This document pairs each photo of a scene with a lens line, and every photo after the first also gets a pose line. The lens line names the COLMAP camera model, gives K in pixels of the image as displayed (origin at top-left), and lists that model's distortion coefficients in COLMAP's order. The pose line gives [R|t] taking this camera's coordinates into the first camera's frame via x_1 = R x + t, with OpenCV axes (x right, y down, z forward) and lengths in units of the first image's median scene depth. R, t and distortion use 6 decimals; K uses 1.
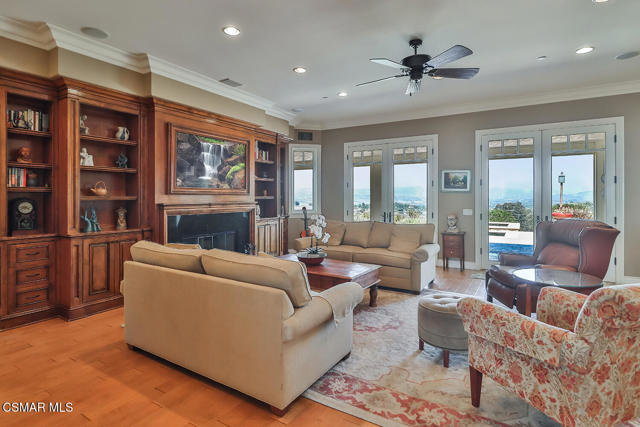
lens RADIAL K [[343.5, 0, 325.1], [0, 343.5, 197.0], [0, 0, 1]] dist [-0.022458, -0.000291]
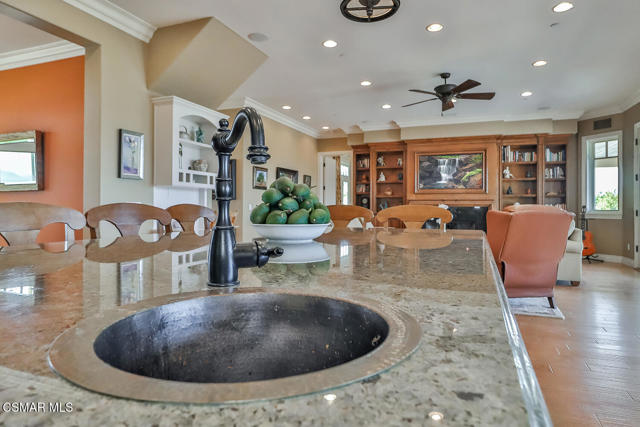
lens RADIAL K [[383.8, 0, 322.3], [0, 383.8, 208.5], [0, 0, 1]] dist [-0.003408, -0.000302]
pose [[0.183983, 0.006102, -0.982911, 1.179854], [0.002695, 0.999974, 0.006712, 0.045360], [0.982926, -0.003884, 0.183962, 0.163460]]
